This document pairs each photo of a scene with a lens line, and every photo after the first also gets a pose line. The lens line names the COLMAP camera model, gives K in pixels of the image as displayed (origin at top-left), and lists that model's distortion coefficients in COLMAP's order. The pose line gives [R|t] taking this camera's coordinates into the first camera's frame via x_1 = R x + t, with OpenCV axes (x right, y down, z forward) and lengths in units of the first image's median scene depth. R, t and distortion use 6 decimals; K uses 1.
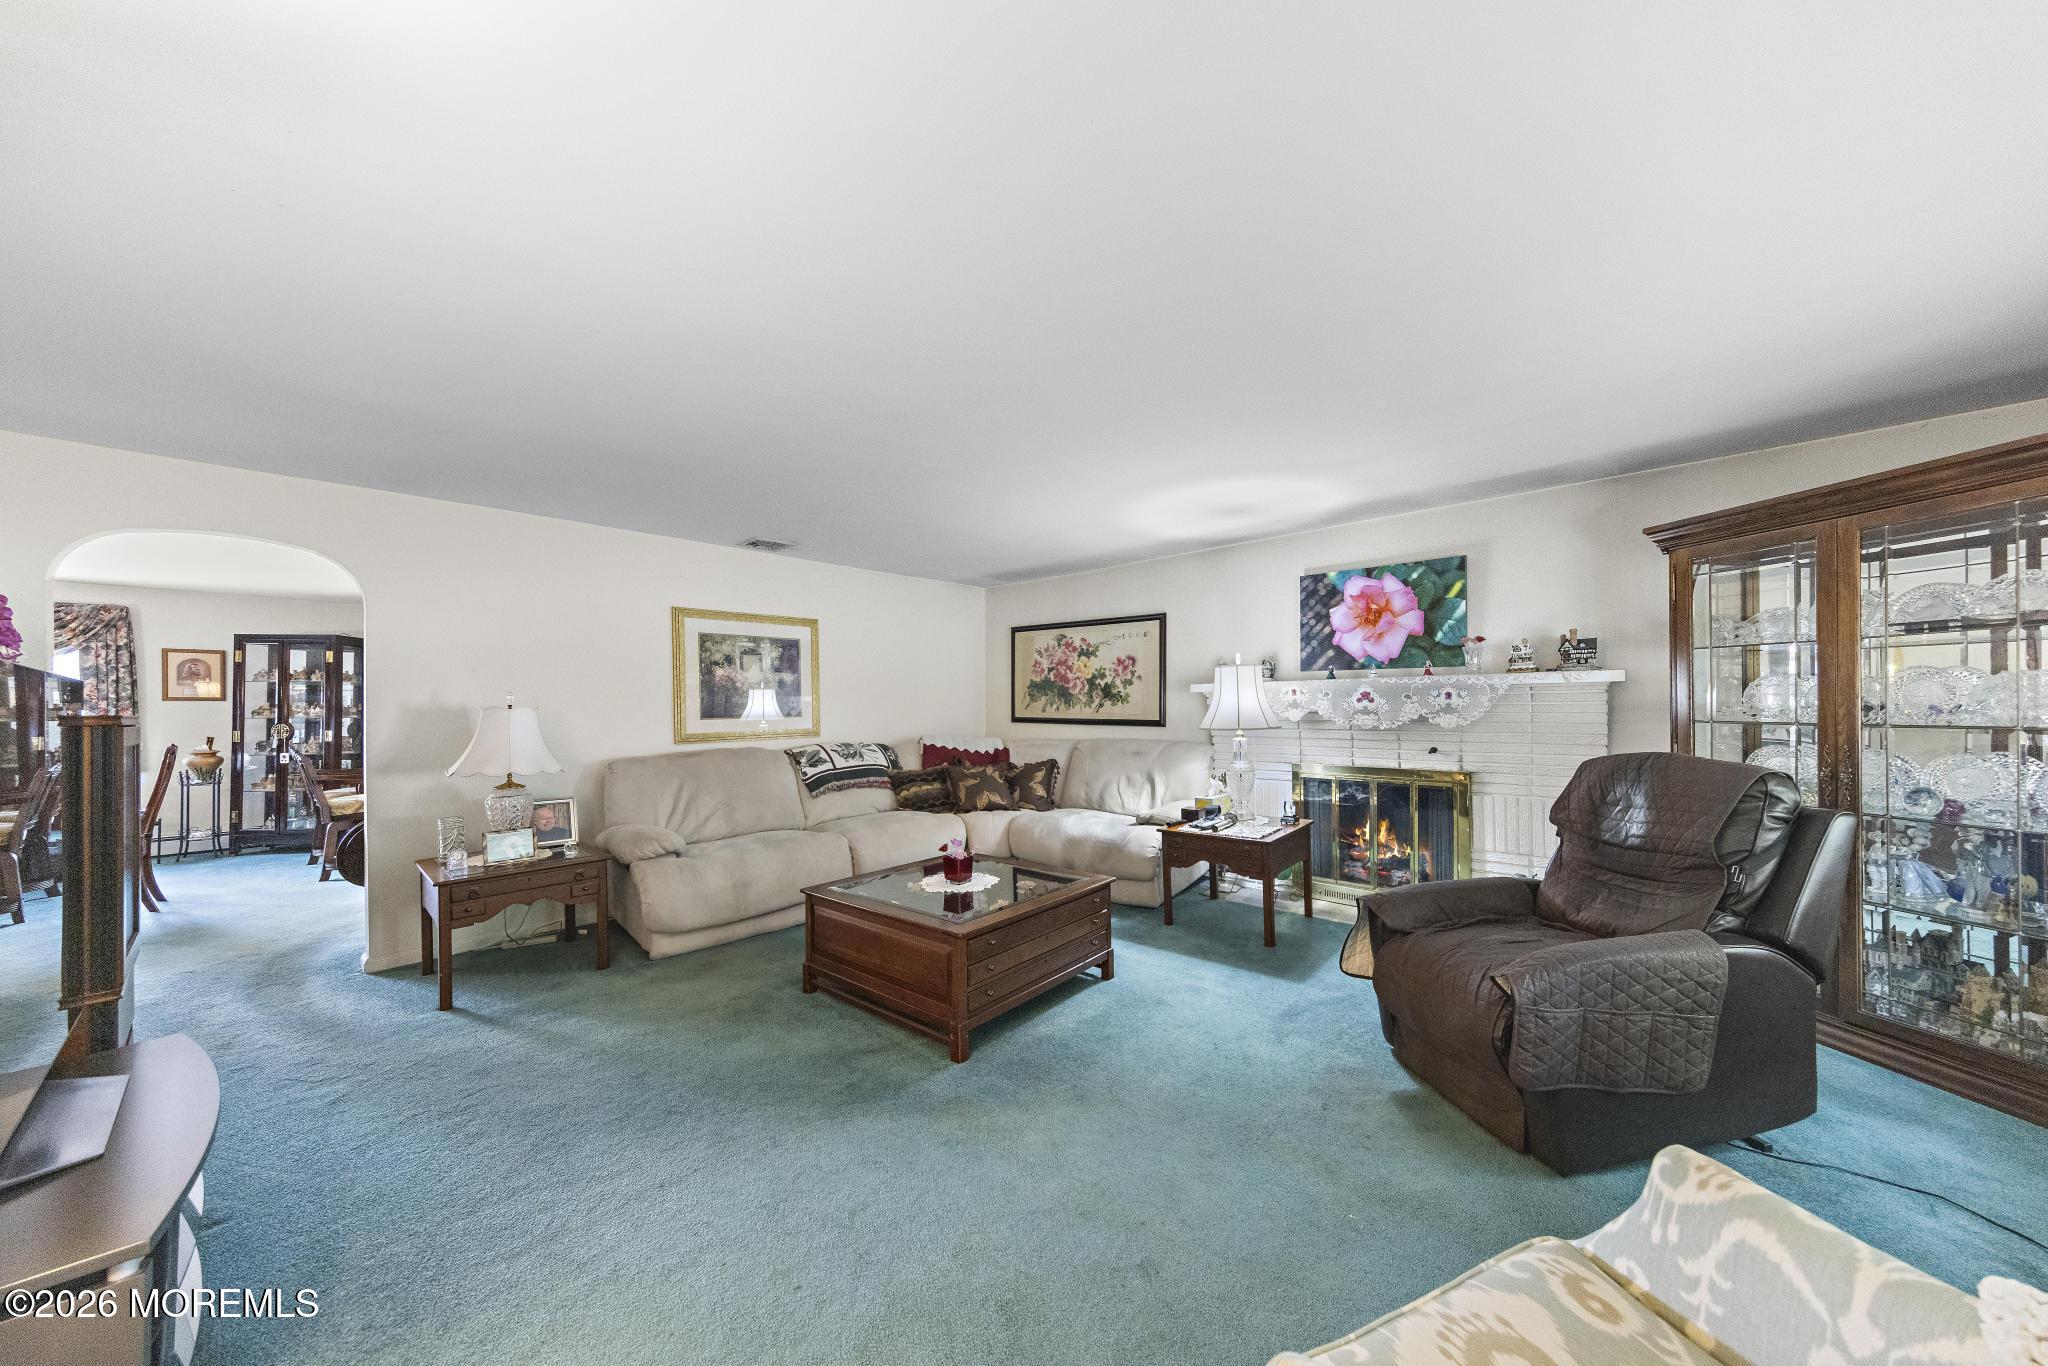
lens RADIAL K [[694.0, 0, 1039.7], [0, 694.0, 699.5], [0, 0, 1]] dist [0.004479, -0.000268]
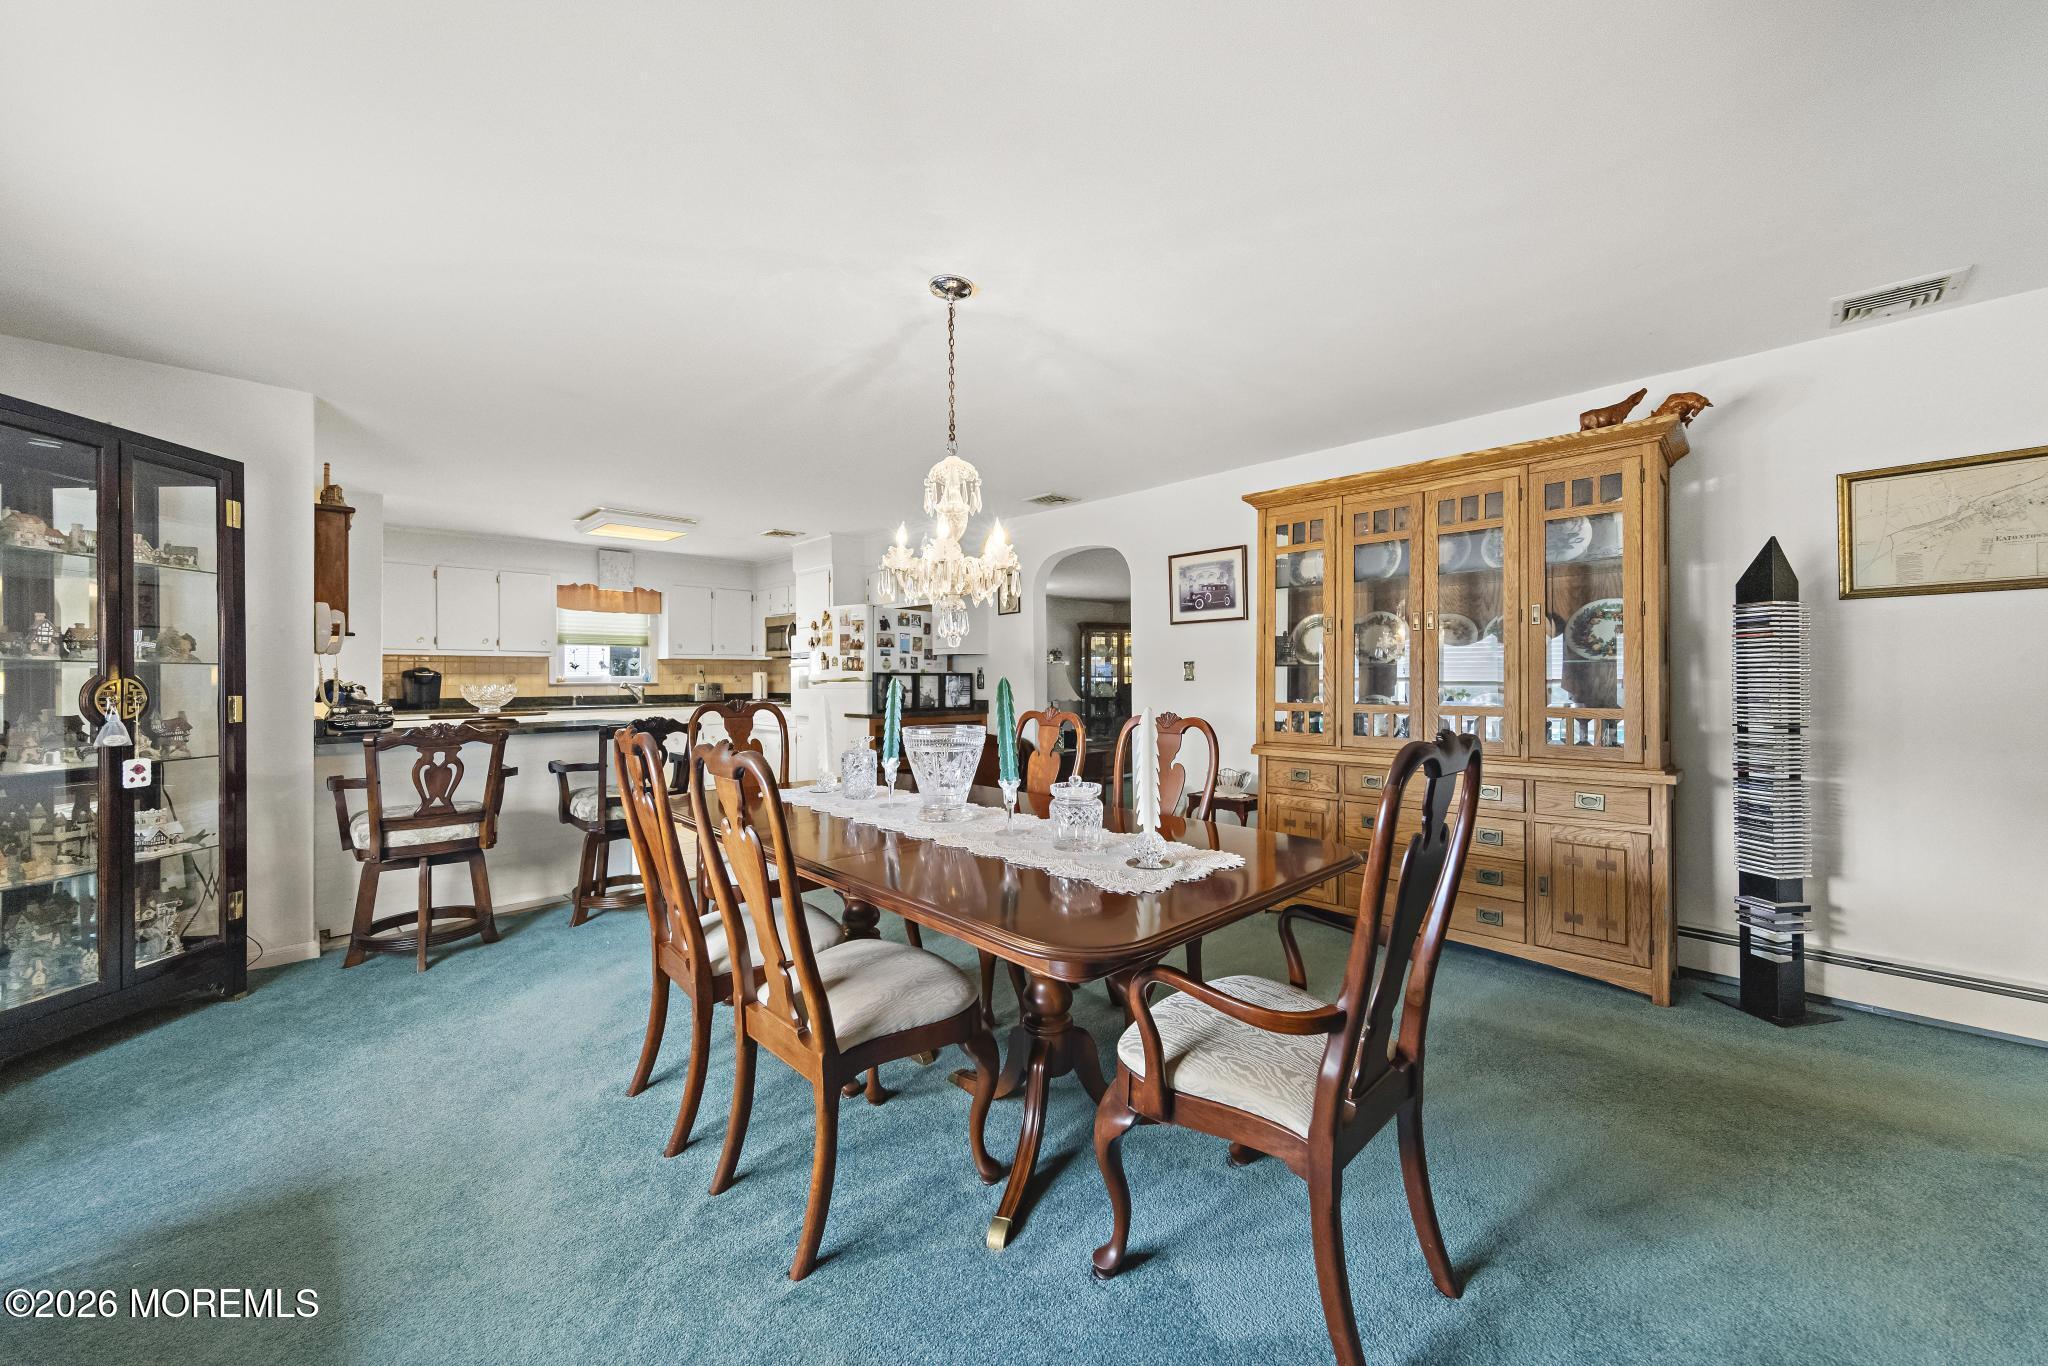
lens RADIAL K [[731.8, 0, 1018.8], [0, 731.8, 668.5], [0, 0, 1]] dist [0.002717, 0.000946]
pose [[0.059880, 0.022256, 0.997957, -1.402909], [-0.004852, 0.999746, -0.022005, 0.035482], [-0.998194, -0.003524, 0.059973, 0.531909]]
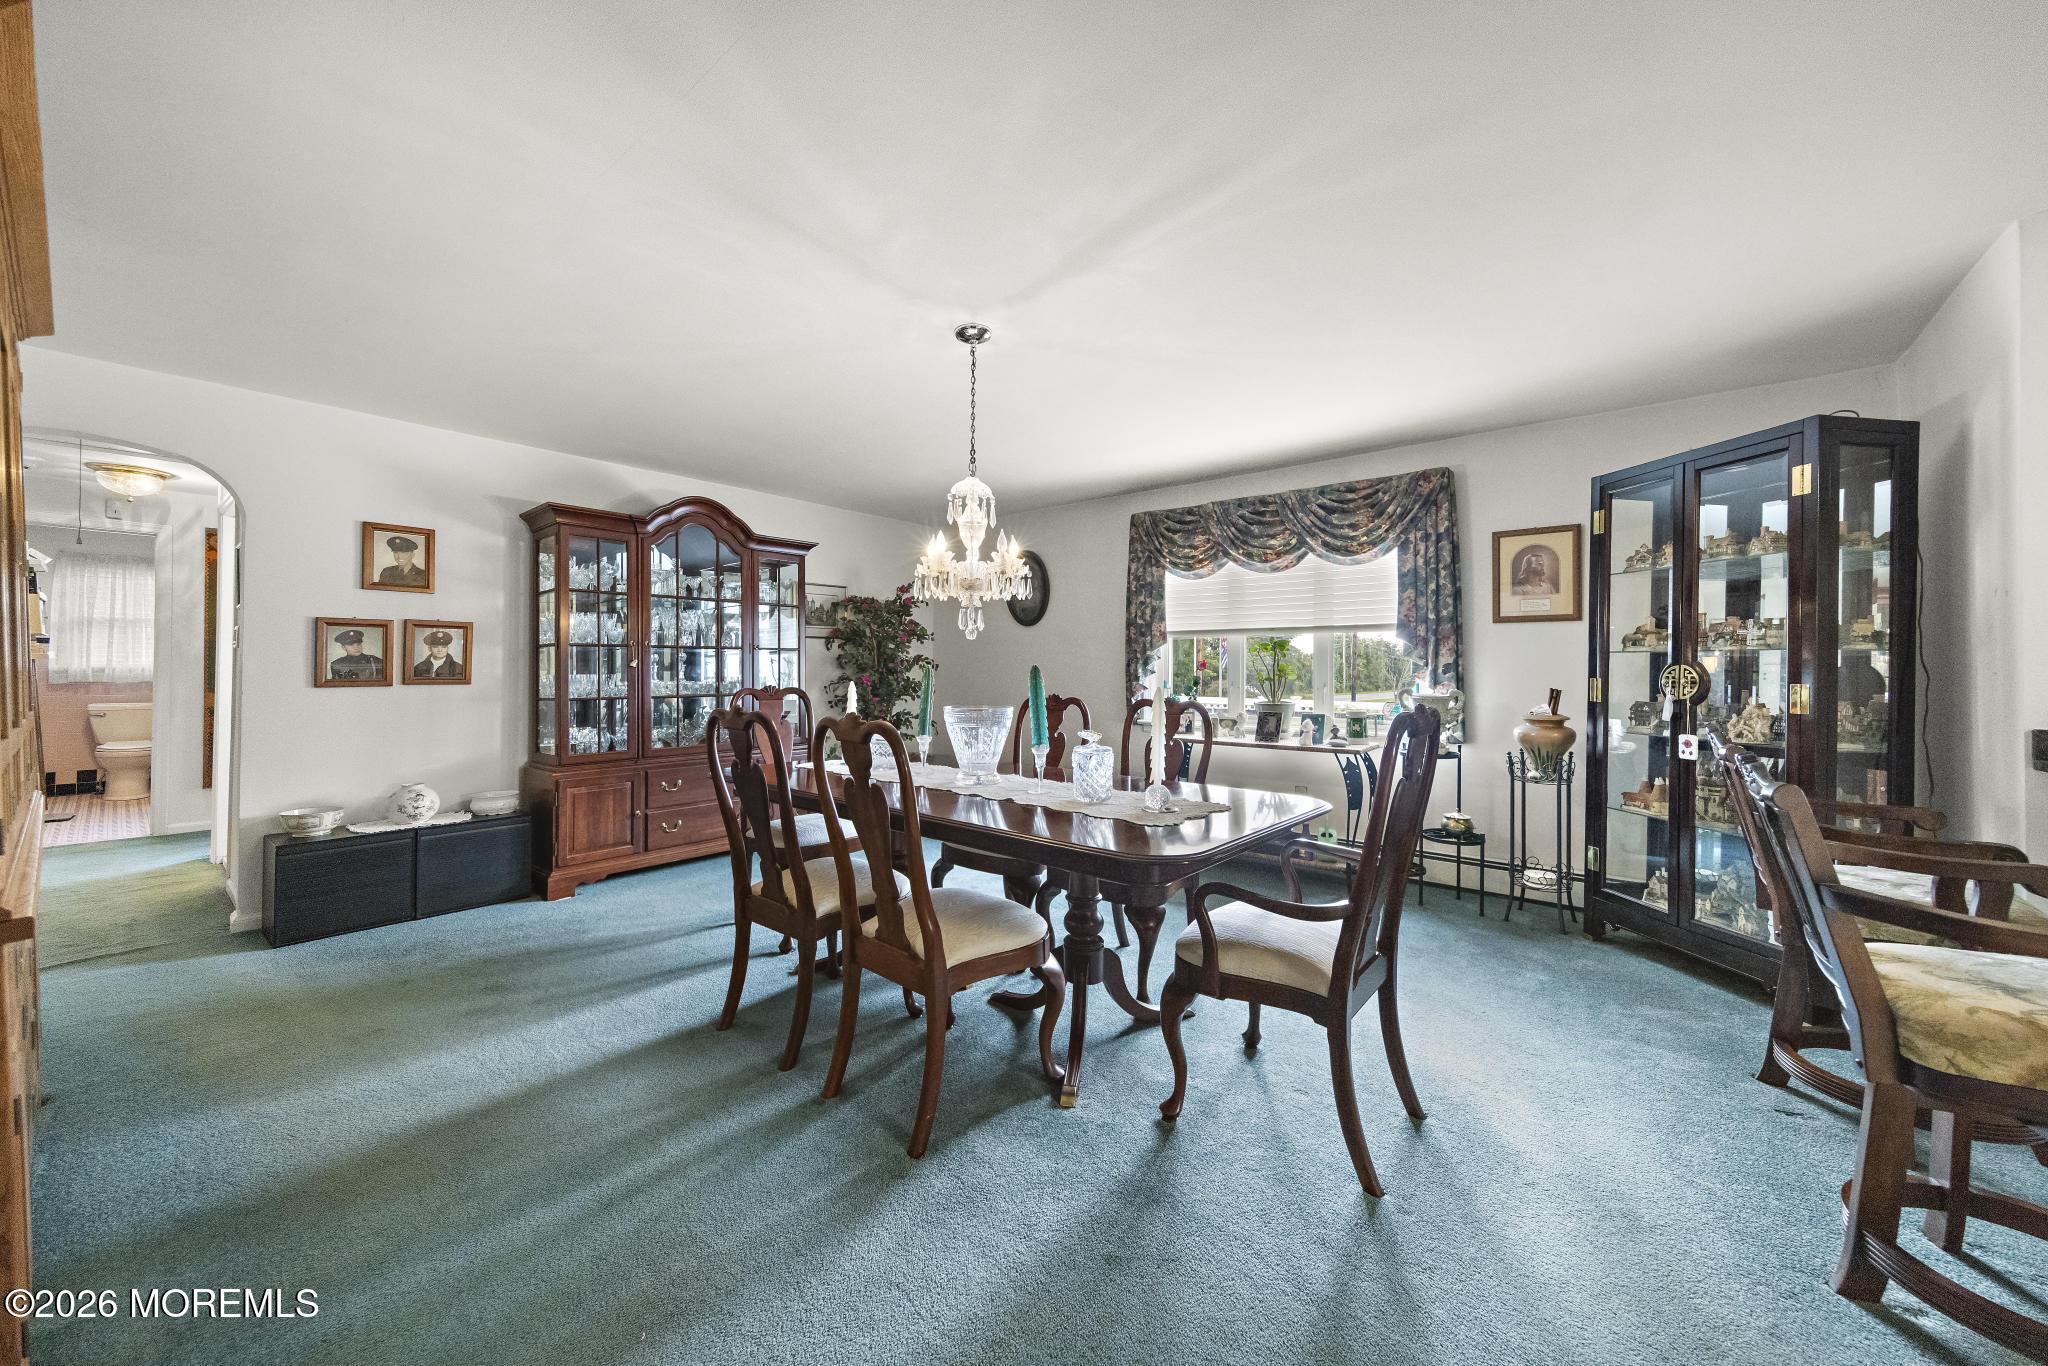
lens RADIAL K [[731.8, 0, 1037.7], [0, 731.8, 667.4], [0, 0, 1]] dist [0.002717, 0.000946]
pose [[0.049167, 0.009571, -0.998745, -0.666752], [0.006109, 0.999933, 0.009883, 0.029939], [0.998772, -0.006587, 0.049106, 0.592134]]
